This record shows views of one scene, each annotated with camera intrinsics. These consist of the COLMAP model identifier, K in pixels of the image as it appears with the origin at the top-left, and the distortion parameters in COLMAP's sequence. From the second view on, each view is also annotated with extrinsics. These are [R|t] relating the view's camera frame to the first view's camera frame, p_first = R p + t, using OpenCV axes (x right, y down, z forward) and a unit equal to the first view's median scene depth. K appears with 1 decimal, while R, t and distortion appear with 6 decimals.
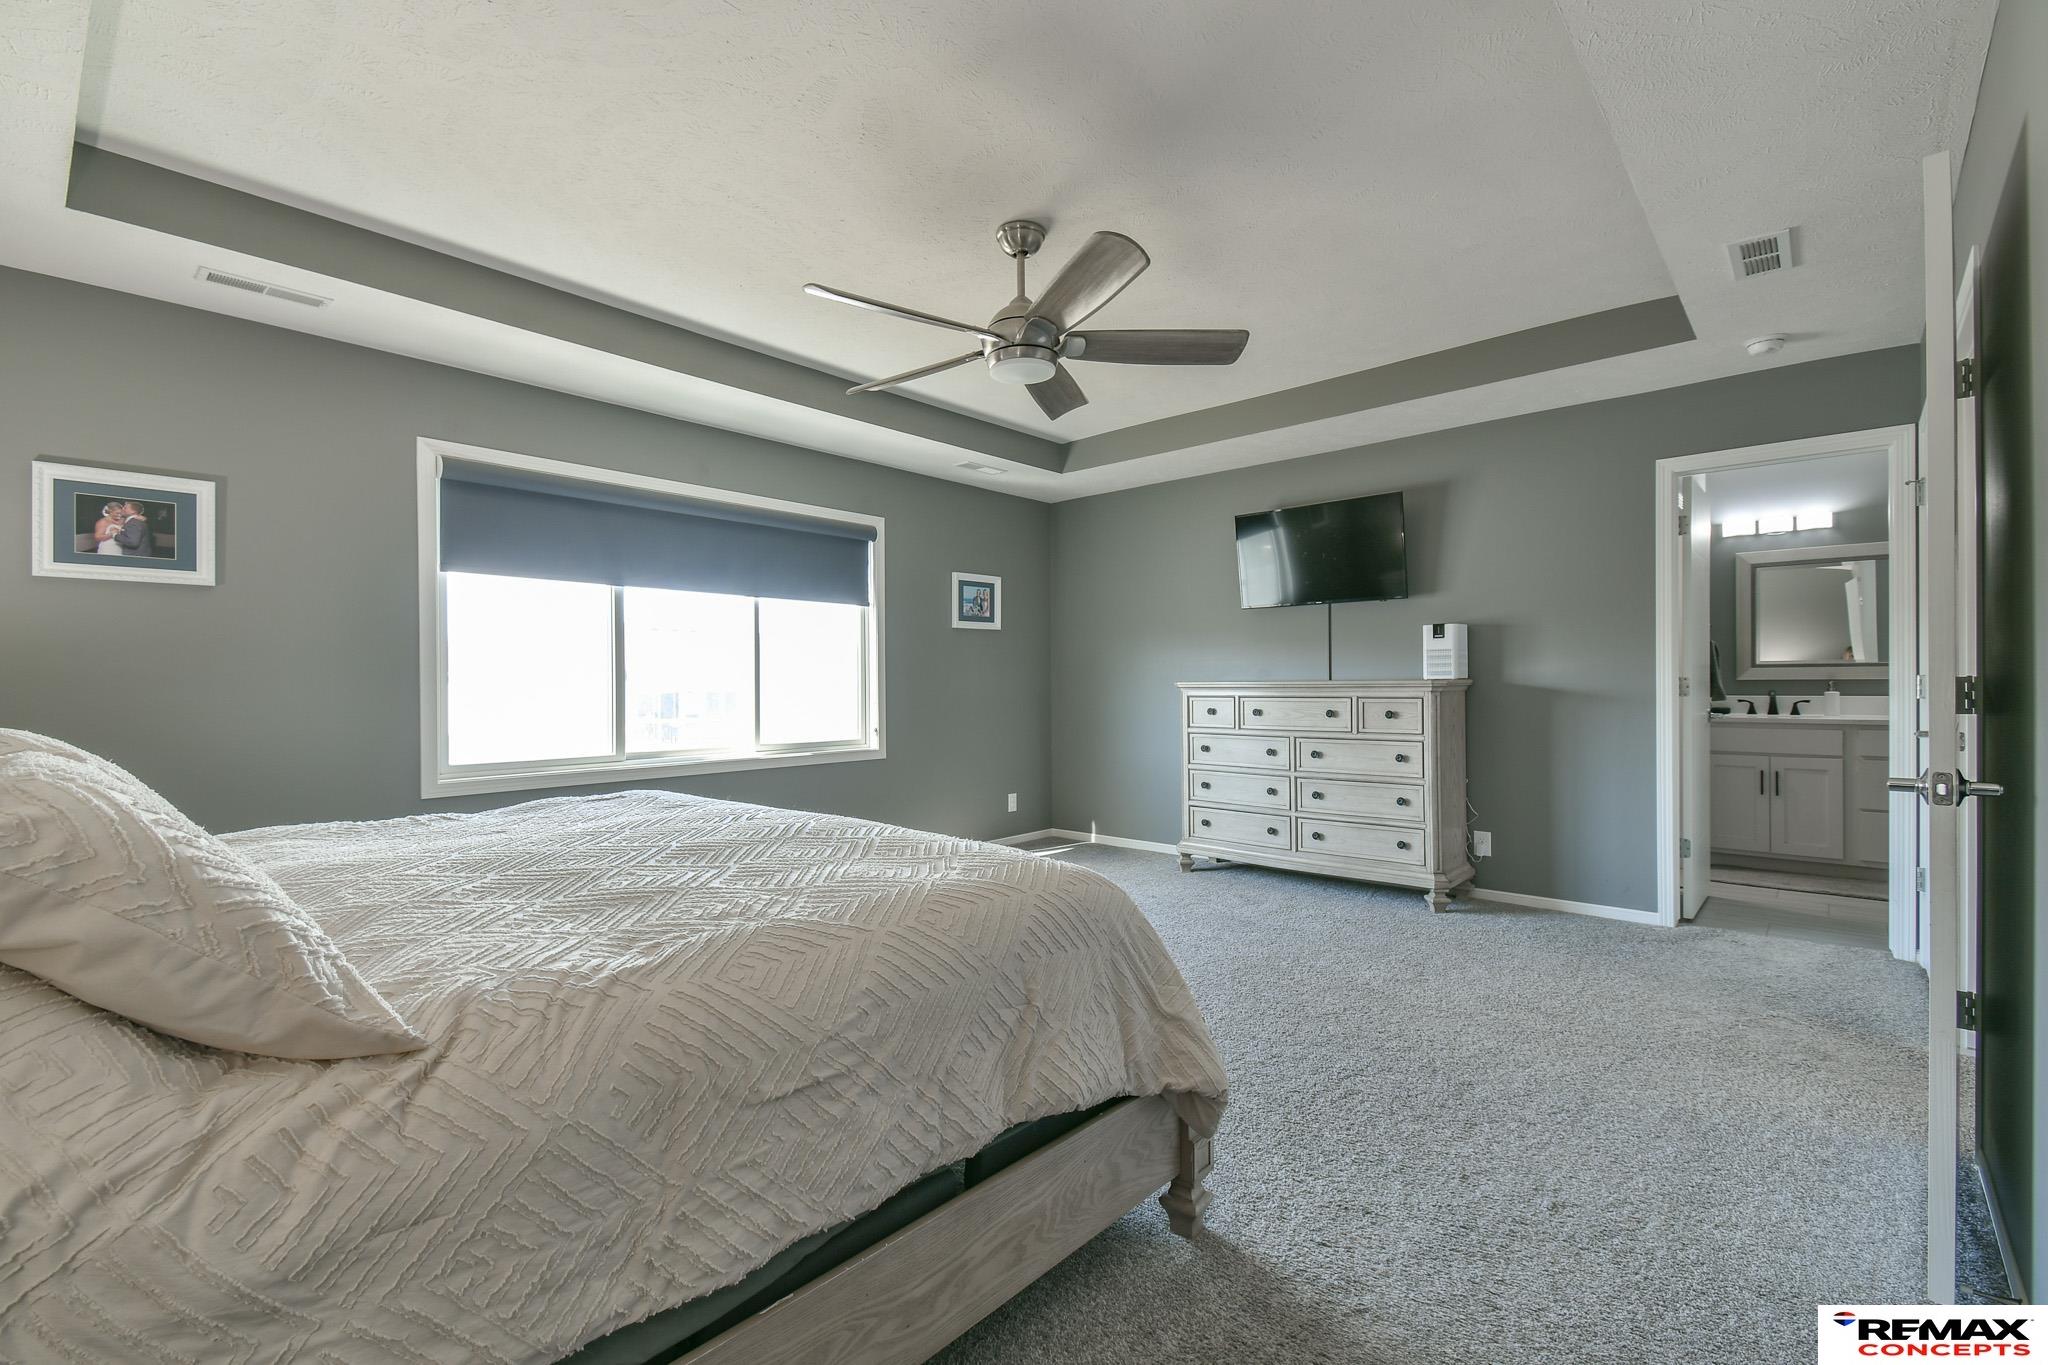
lens RADIAL K [[886.8, 0, 1020.4], [0, 886.8, 681.2], [0, 0, 1]] dist [-0.001051, -0.000176]
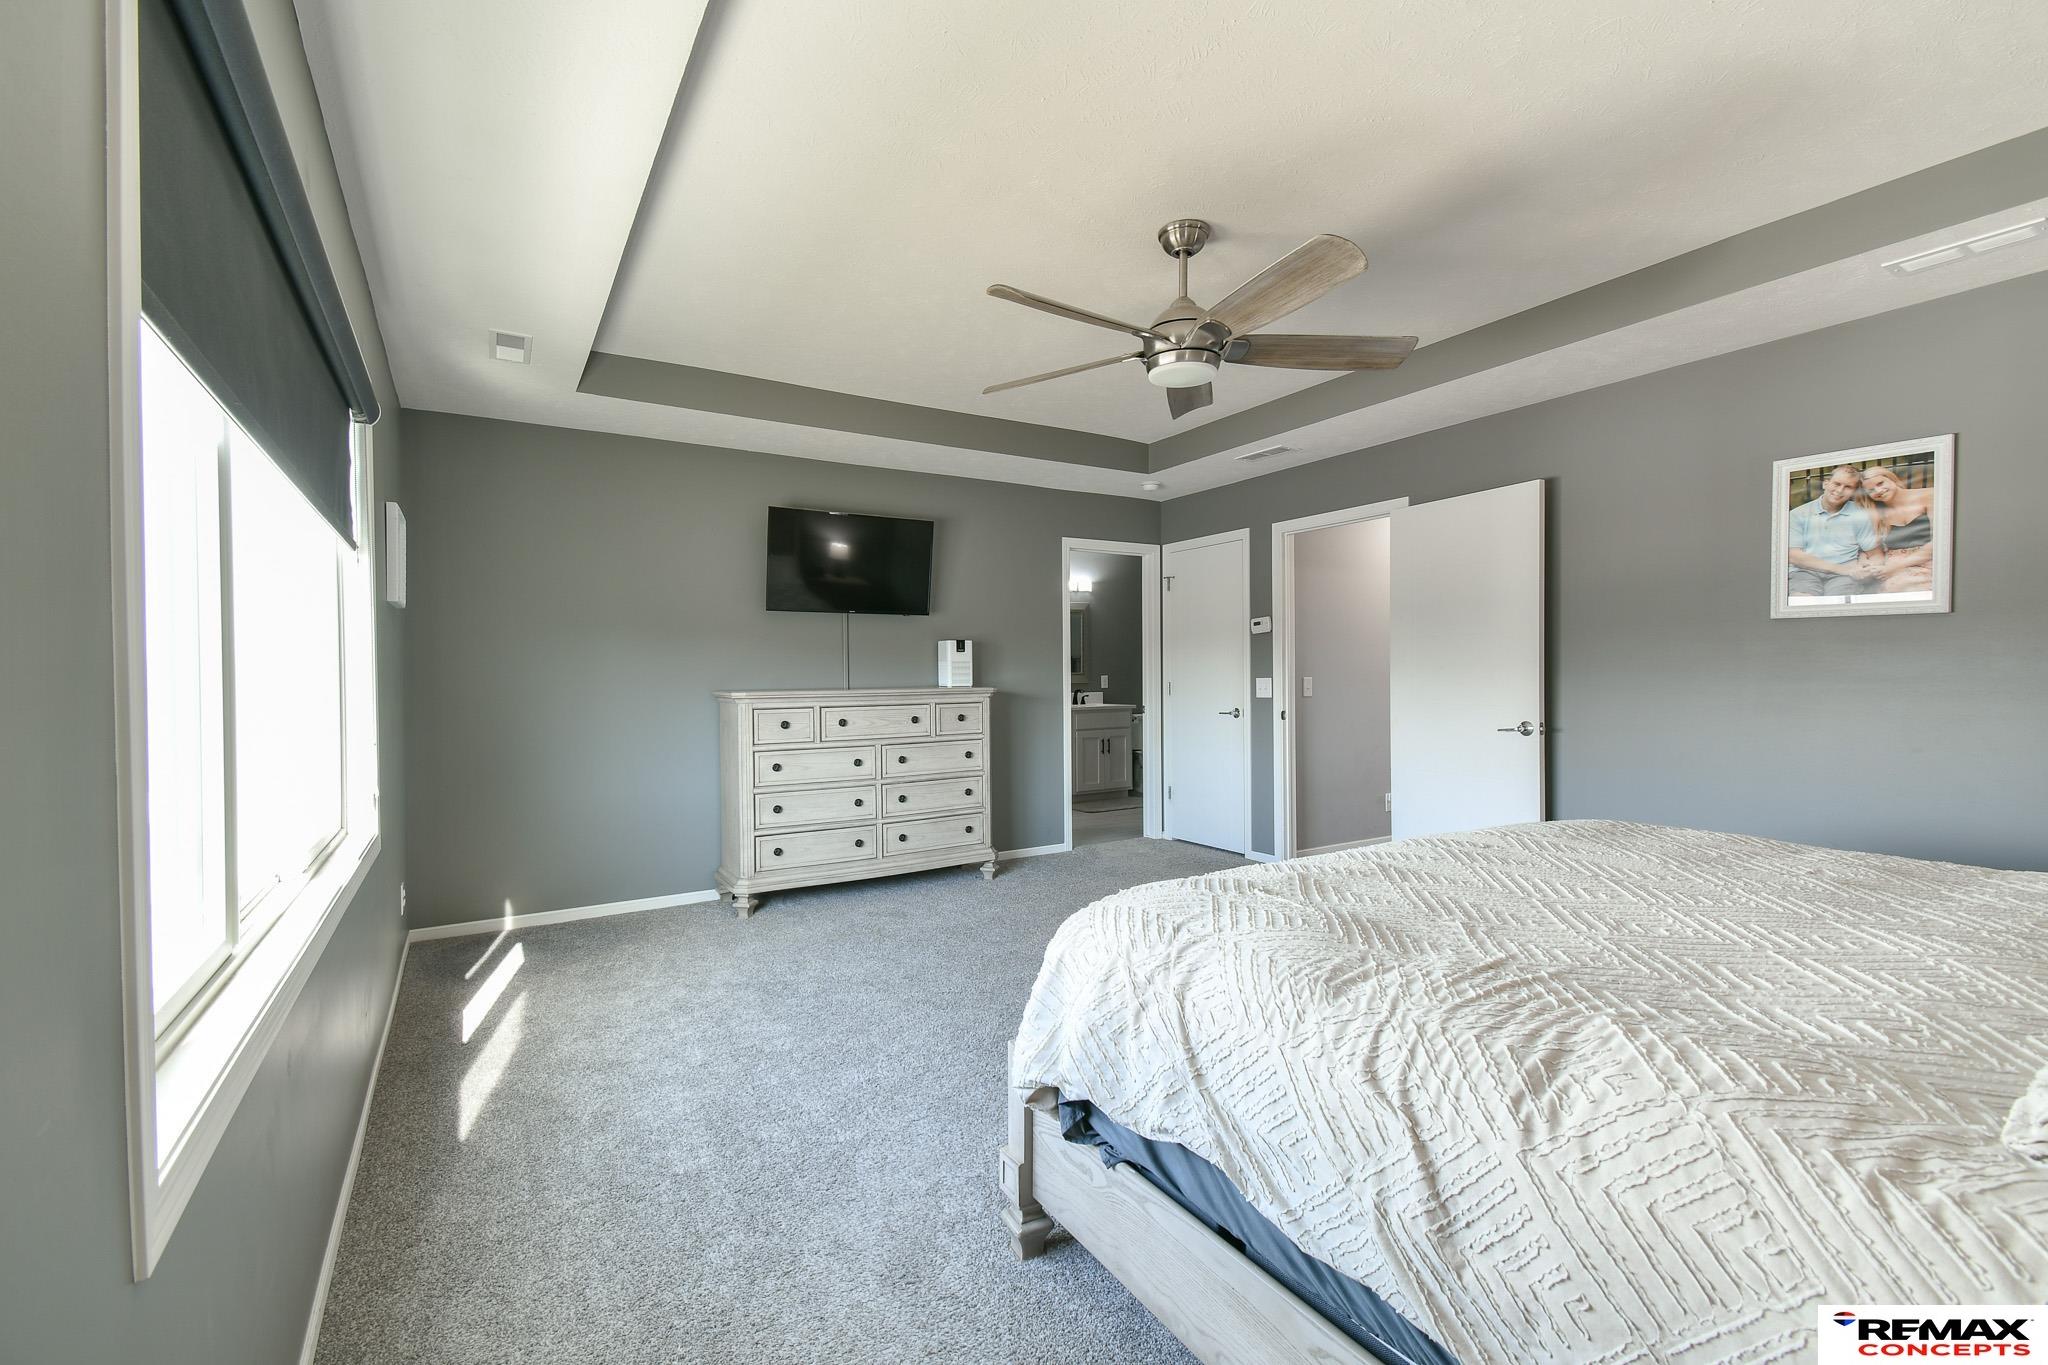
lens RADIAL K [[886.8, 0, 1020.4], [0, 886.8, 681.2], [0, 0, 1]] dist [-0.001051, -0.000176]
pose [[0.262854, -0.003150, 0.964830, -0.647726], [0.007166, 0.999973, 0.001312, -0.010213], [-0.964809, 0.006569, 0.262870, 0.602766]]
